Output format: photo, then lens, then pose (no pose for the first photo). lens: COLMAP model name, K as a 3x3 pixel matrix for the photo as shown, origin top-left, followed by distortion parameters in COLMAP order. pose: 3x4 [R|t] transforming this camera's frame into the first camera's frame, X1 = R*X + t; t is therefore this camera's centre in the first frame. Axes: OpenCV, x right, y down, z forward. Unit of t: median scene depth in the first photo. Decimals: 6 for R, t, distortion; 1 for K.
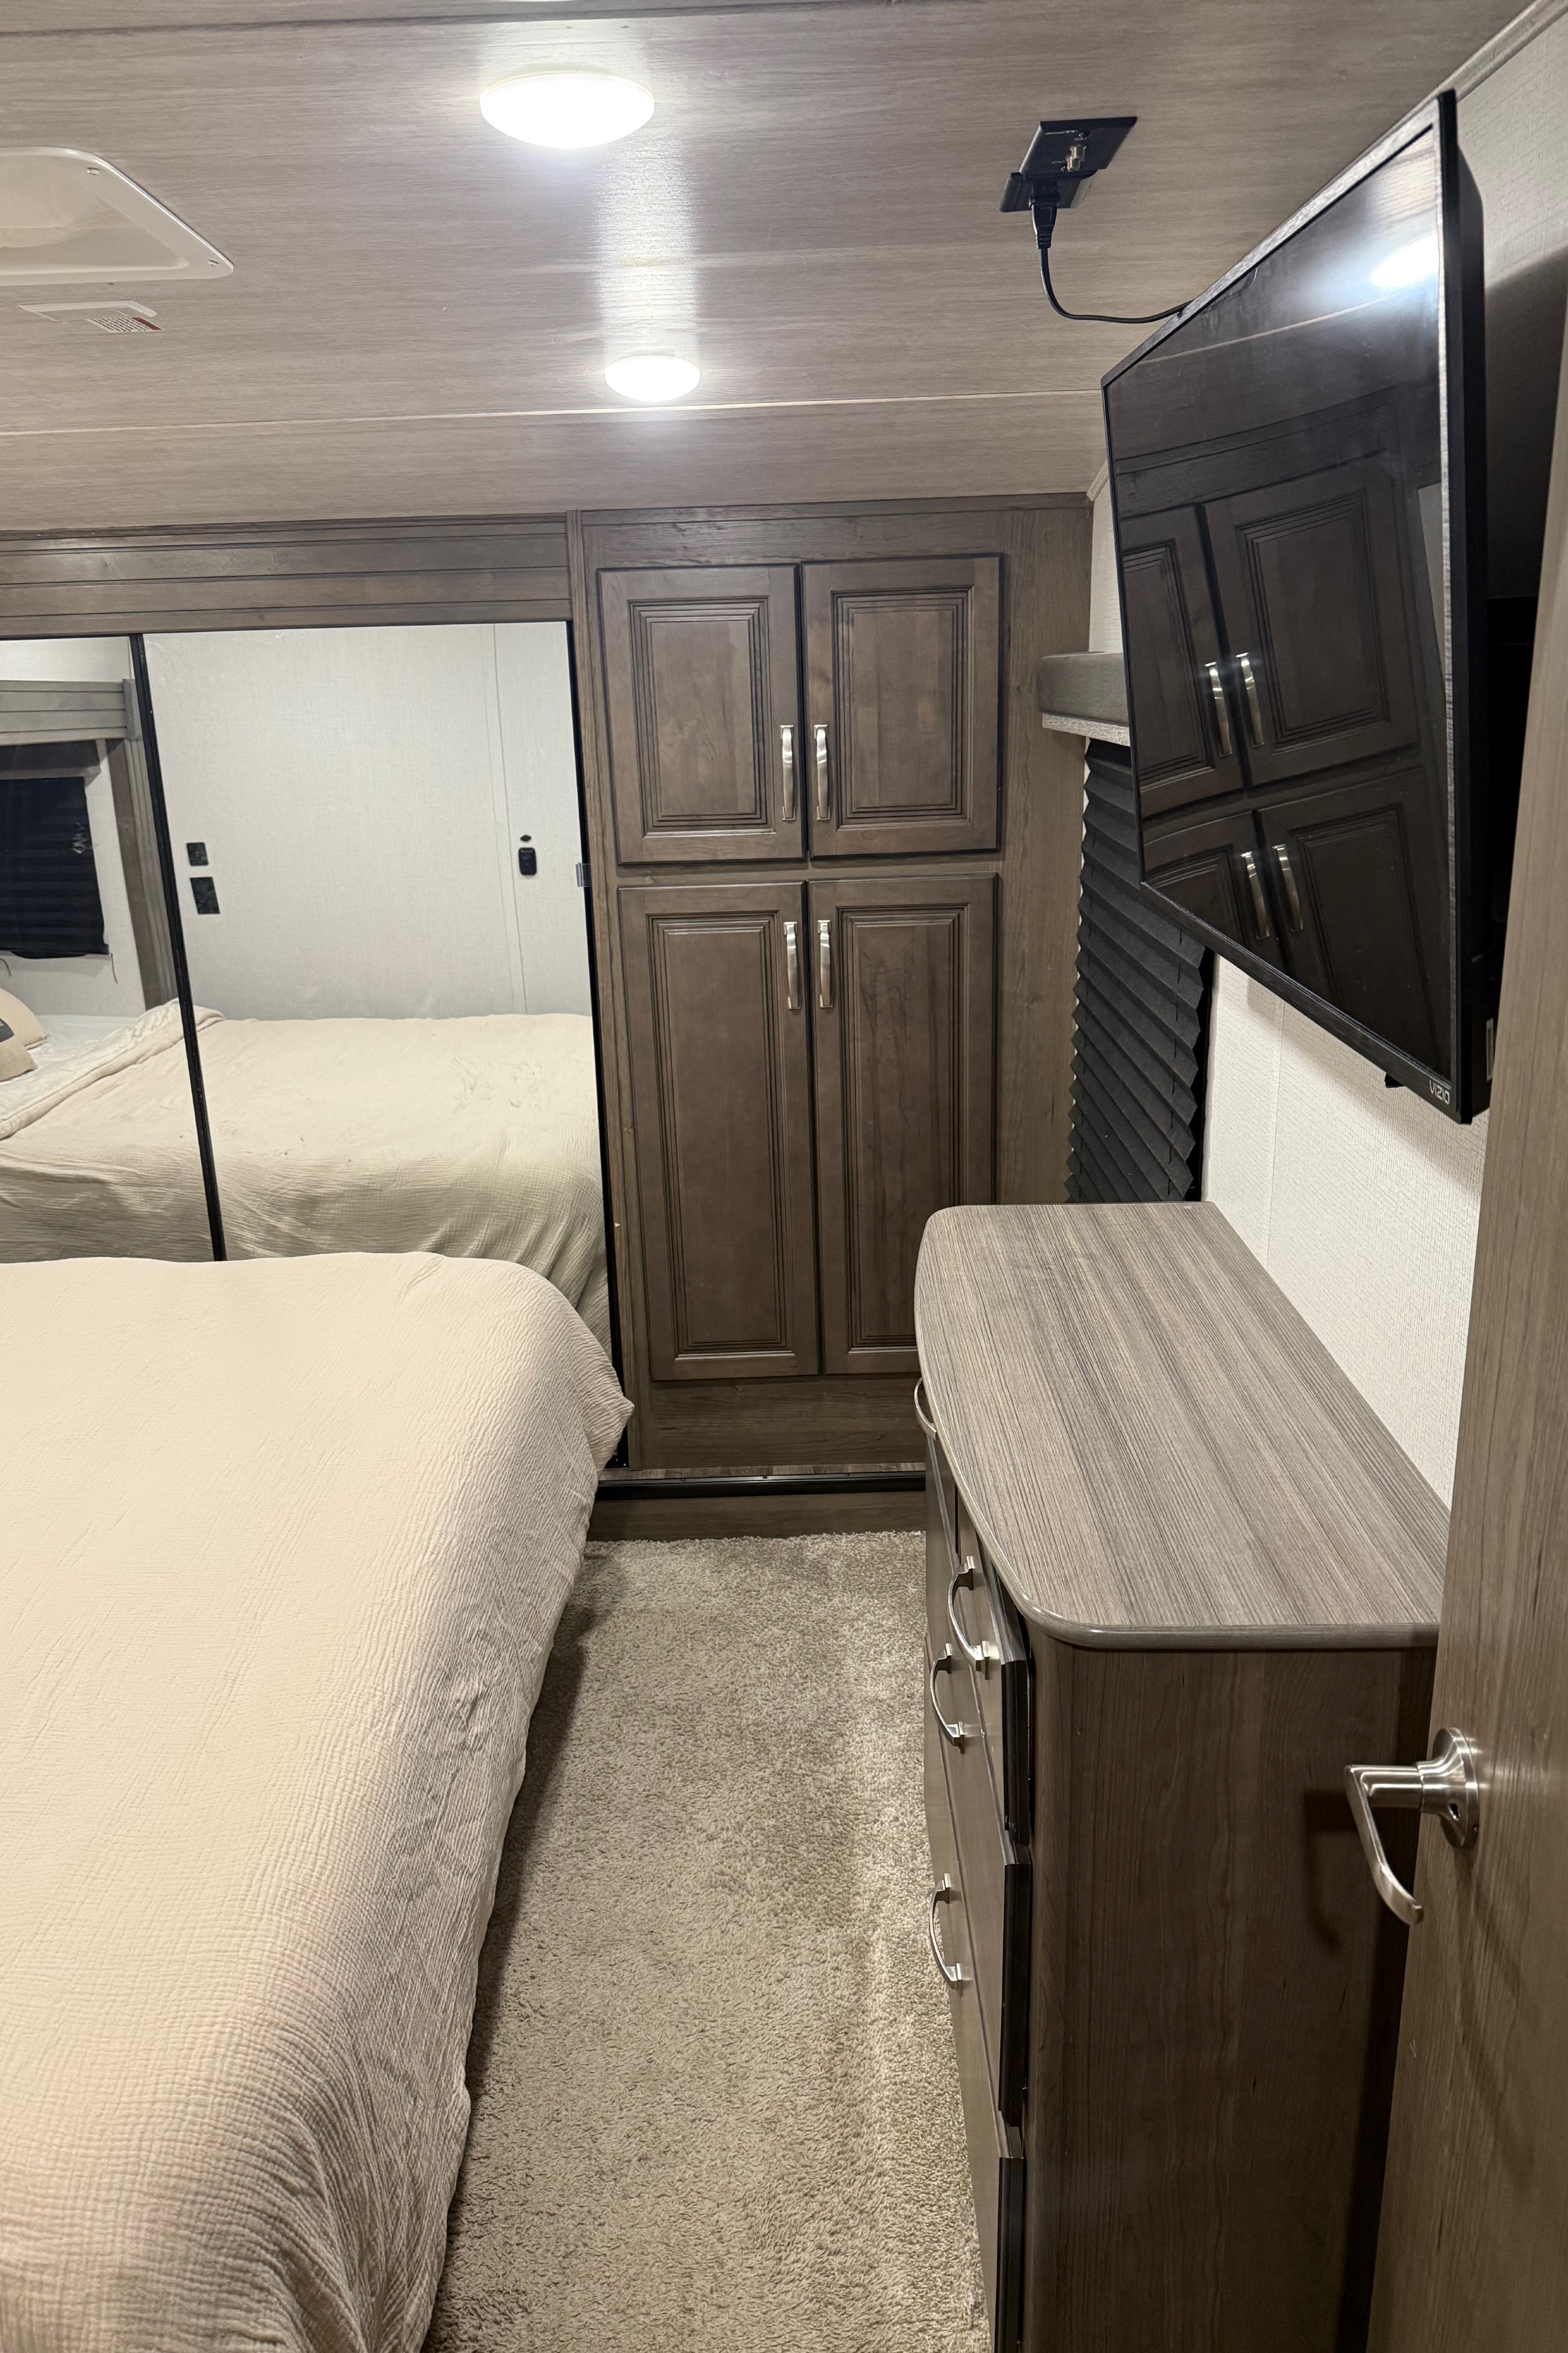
lens RADIAL K [[1640.1, 0, 787.9], [0, 1640.1, 1172.8], [0, 0, 1]] dist [0.013821, -0.005220]
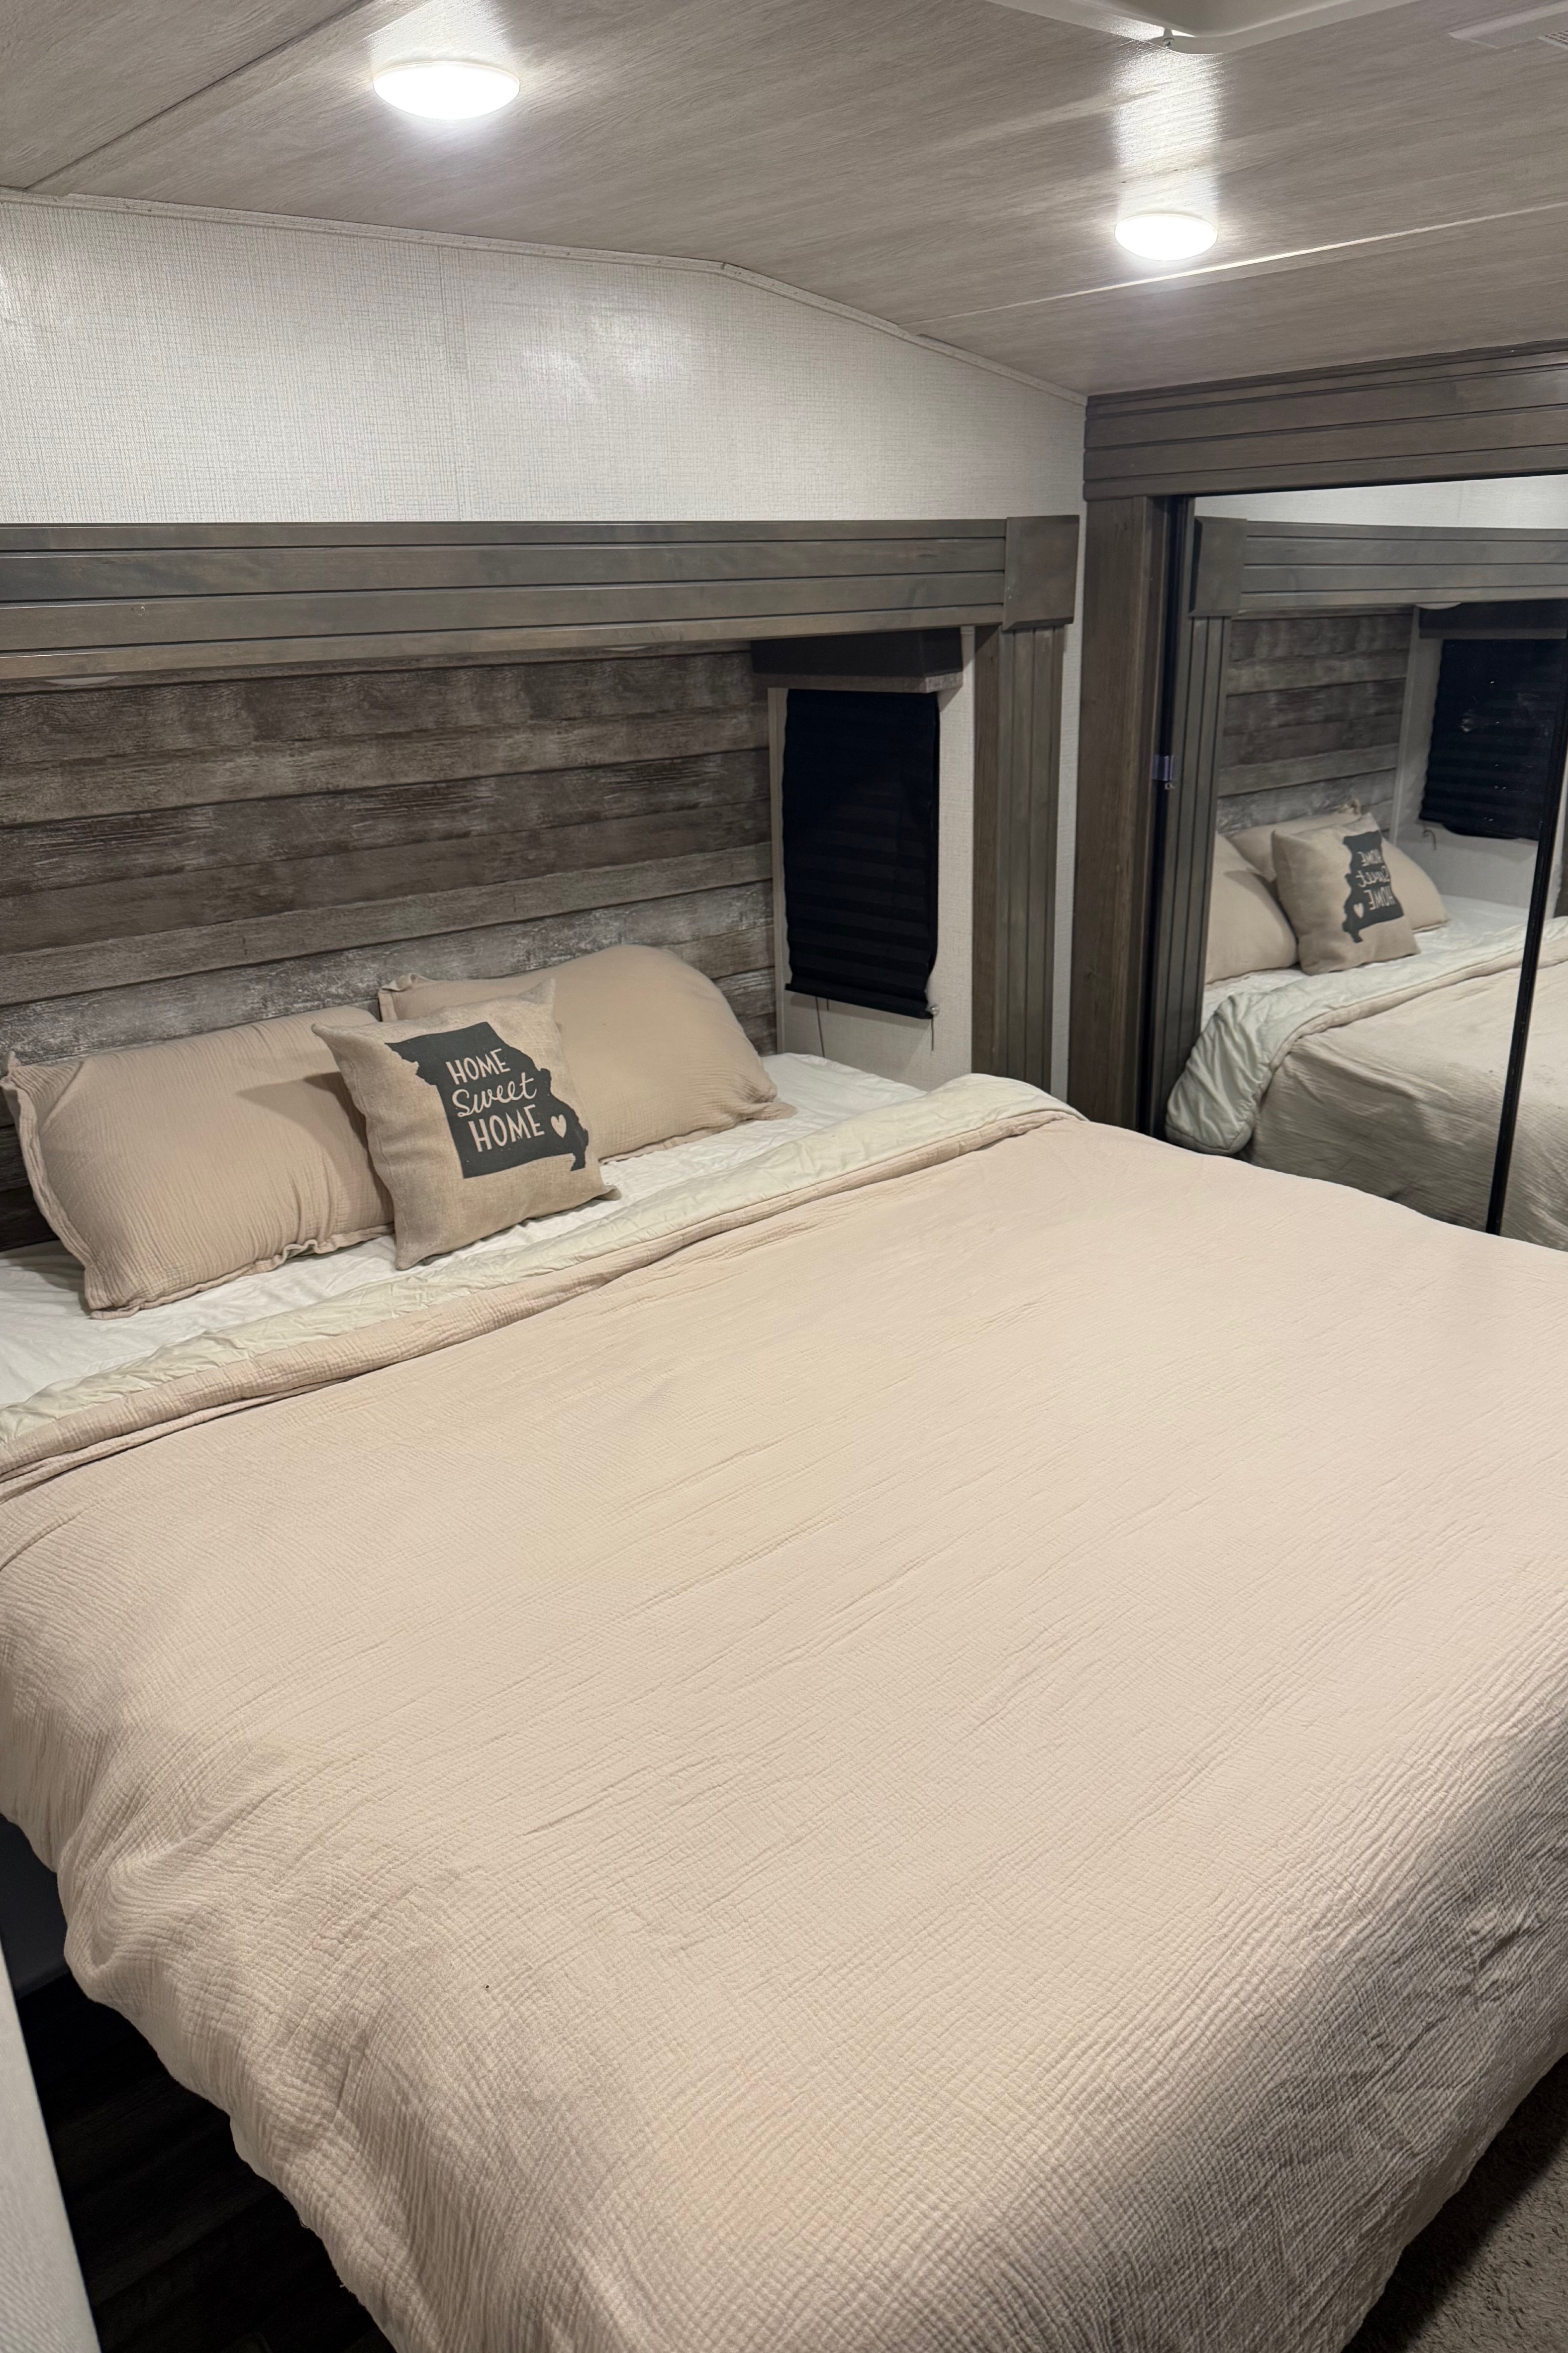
lens RADIAL K [[1640.1, 0, 781.2], [0, 1640.1, 1193.5], [0, 0, 1]] dist [0.013821, -0.005220]
pose [[0.651029, 0.274828, -0.707553, 0.020224], [-0.207464, 0.961085, 0.182415, -0.046710], [0.730151, 0.028034, 0.682711, 0.155584]]
